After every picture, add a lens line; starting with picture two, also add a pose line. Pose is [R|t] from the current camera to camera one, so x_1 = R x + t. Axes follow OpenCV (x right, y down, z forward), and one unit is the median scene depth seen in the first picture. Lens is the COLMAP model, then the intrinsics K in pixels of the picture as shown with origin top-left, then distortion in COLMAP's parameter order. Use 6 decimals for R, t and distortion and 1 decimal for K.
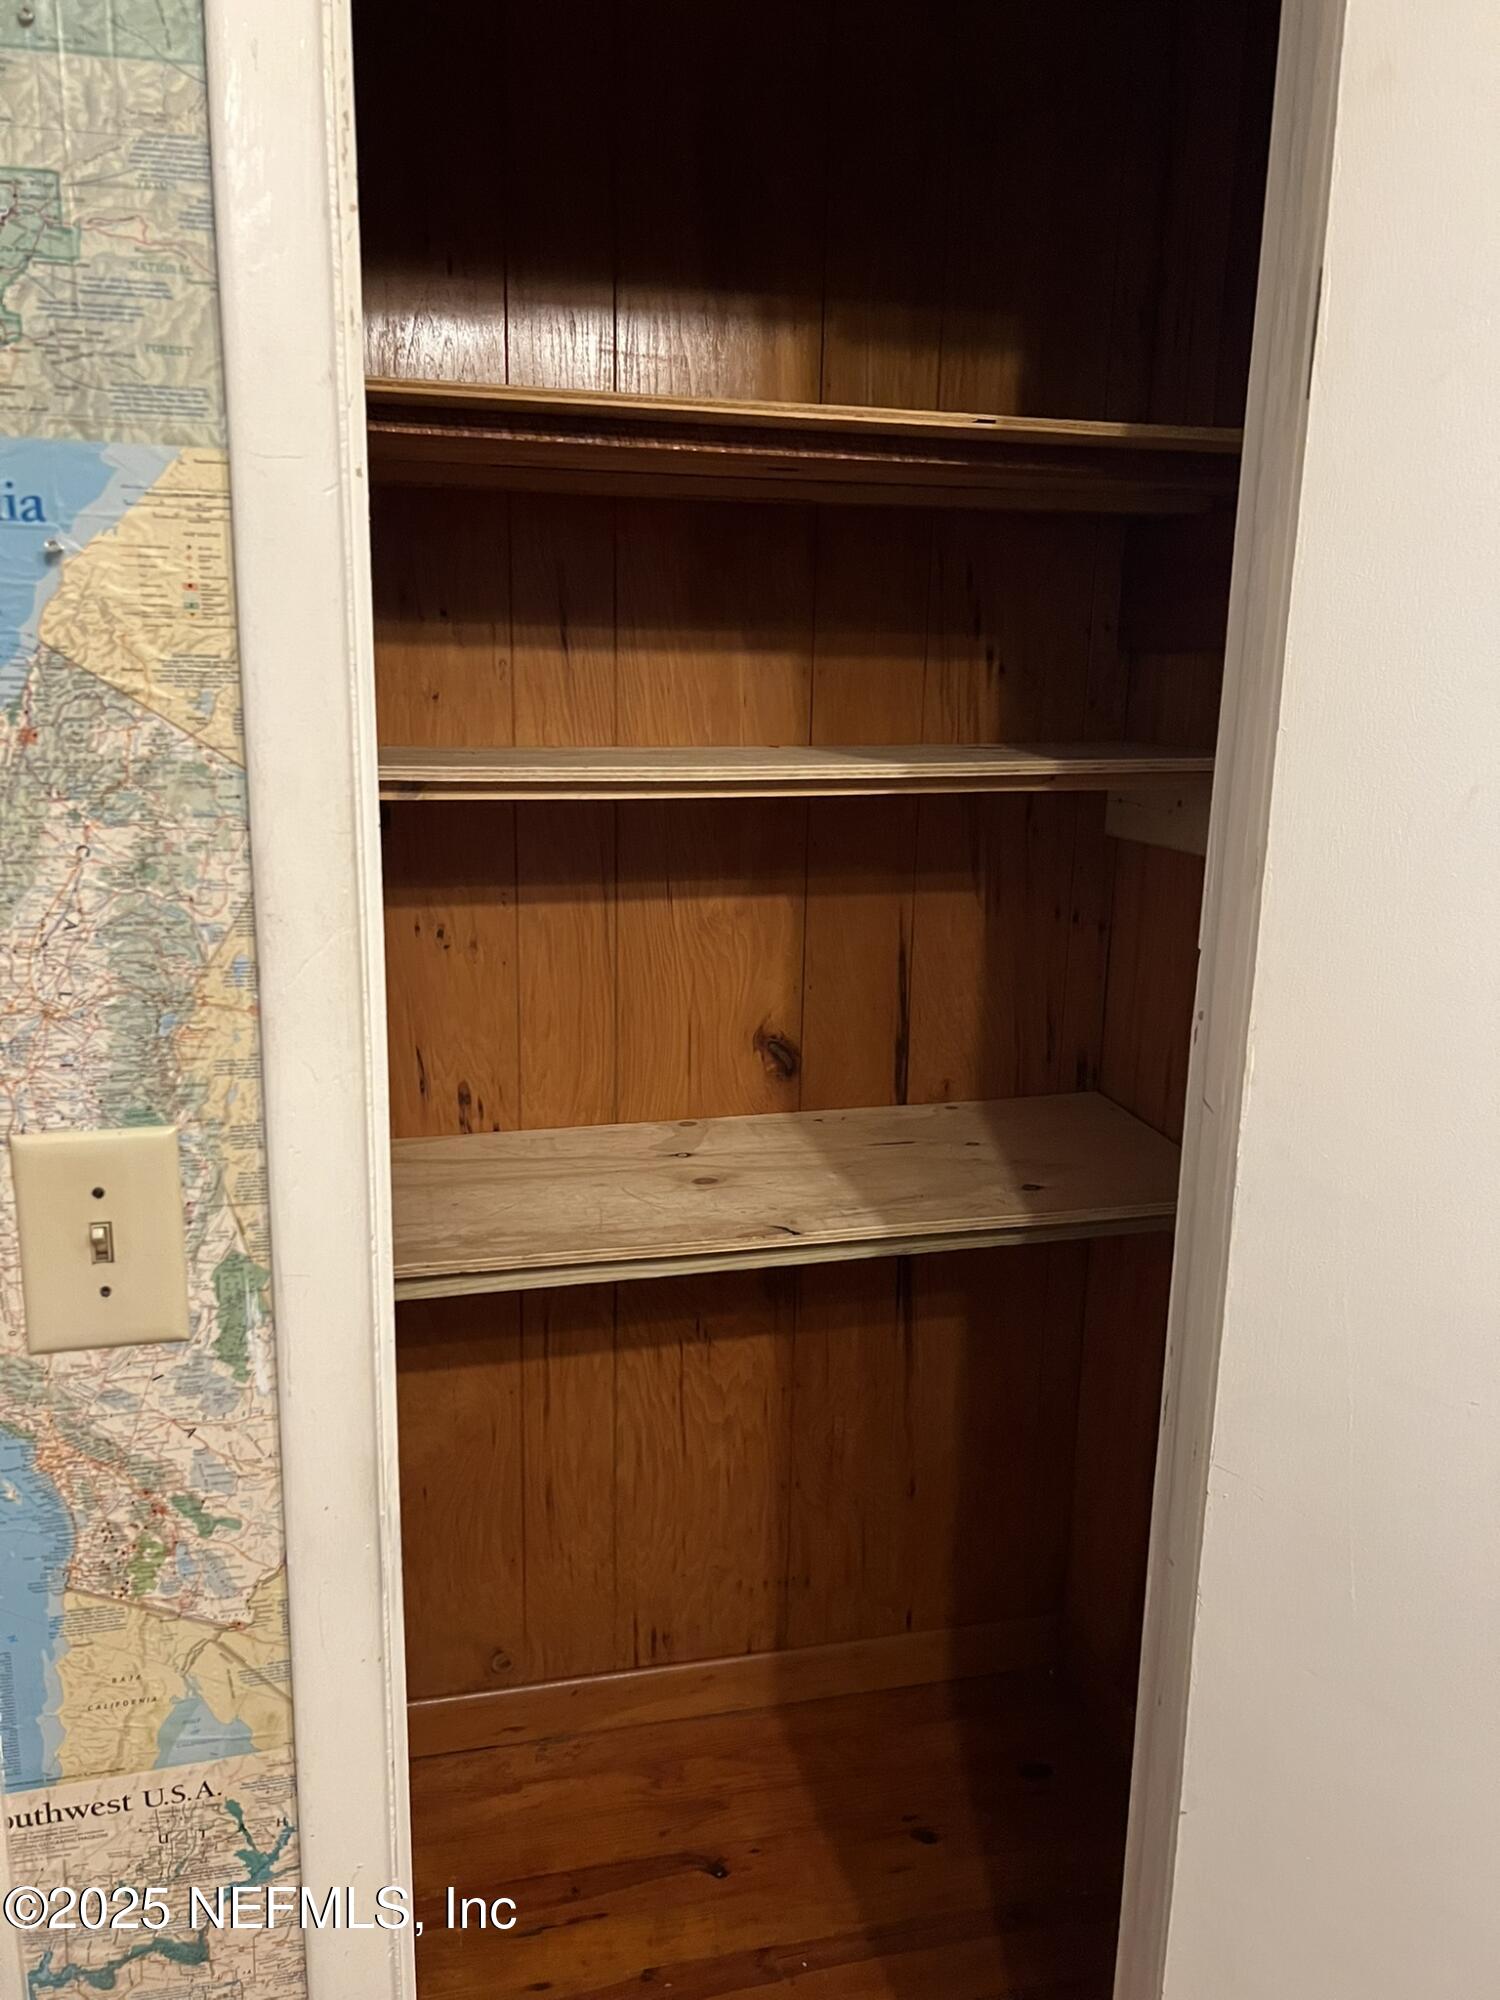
lens RADIAL K [[1487.6, 0, 753.3], [0, 1487.6, 1005.4], [0, 0, 1]] dist [0.019933, -0.032554]
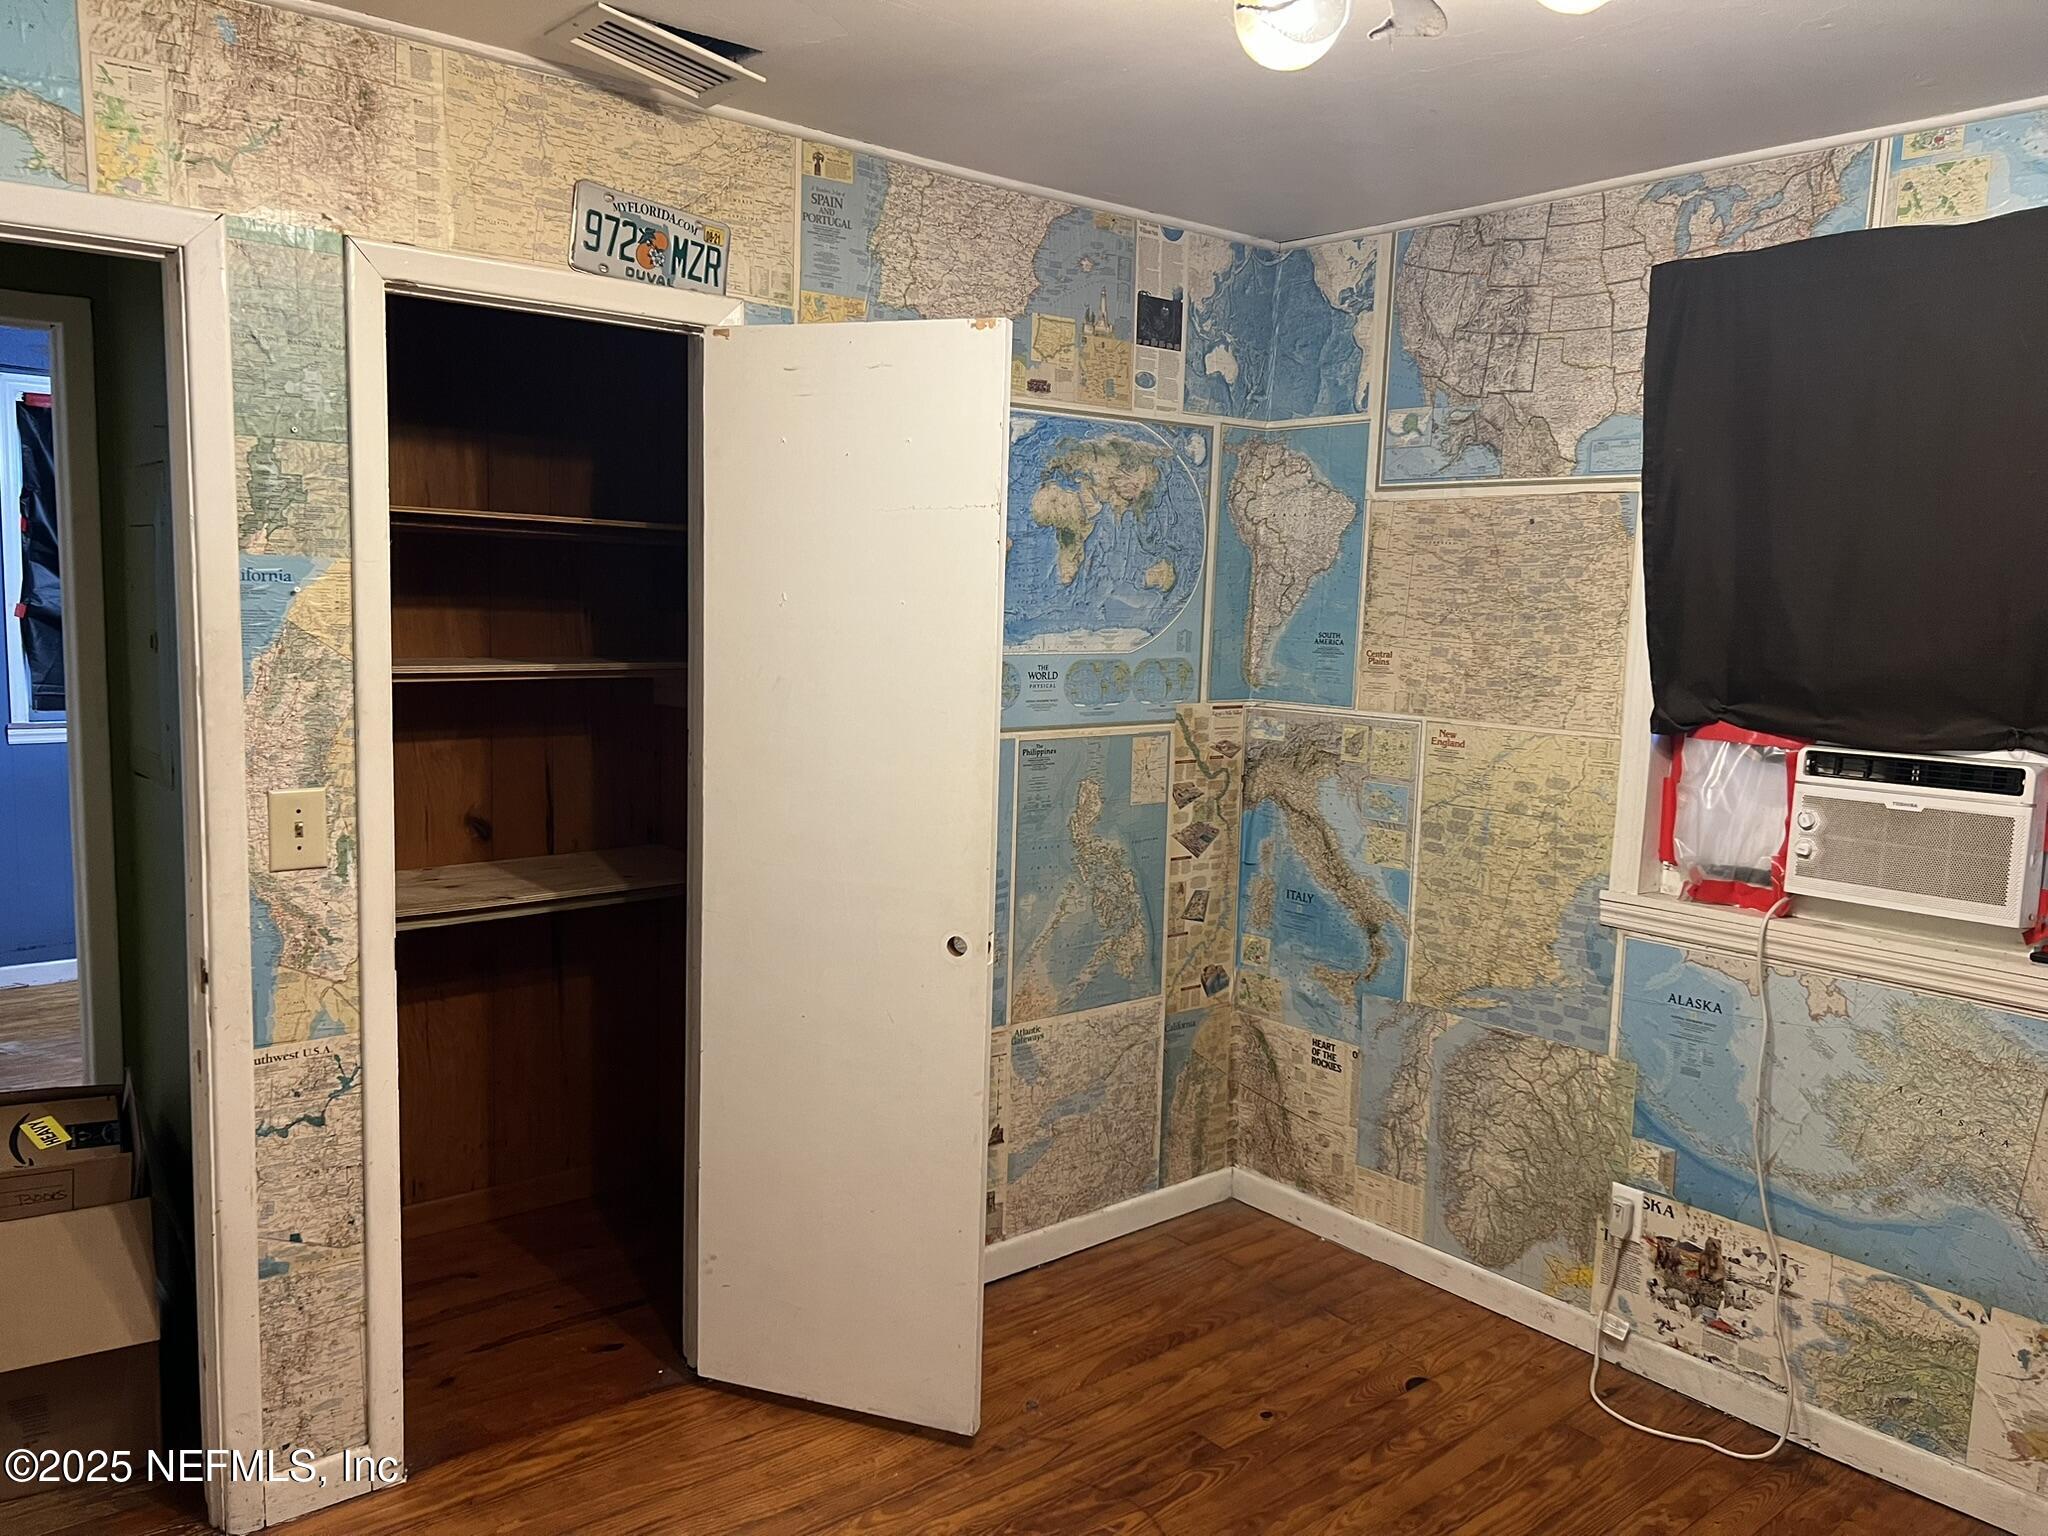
lens RADIAL K [[1523.3, 0, 1032.8], [0, 1523.3, 770.7], [0, 0, 1]] dist [0.019933, -0.032554]
pose [[0.891856, -0.039888, 0.450557, -0.466087], [0.086499, 0.992761, -0.083330, 0.383521], [-0.443971, 0.113291, 0.888850, -2.050299]]
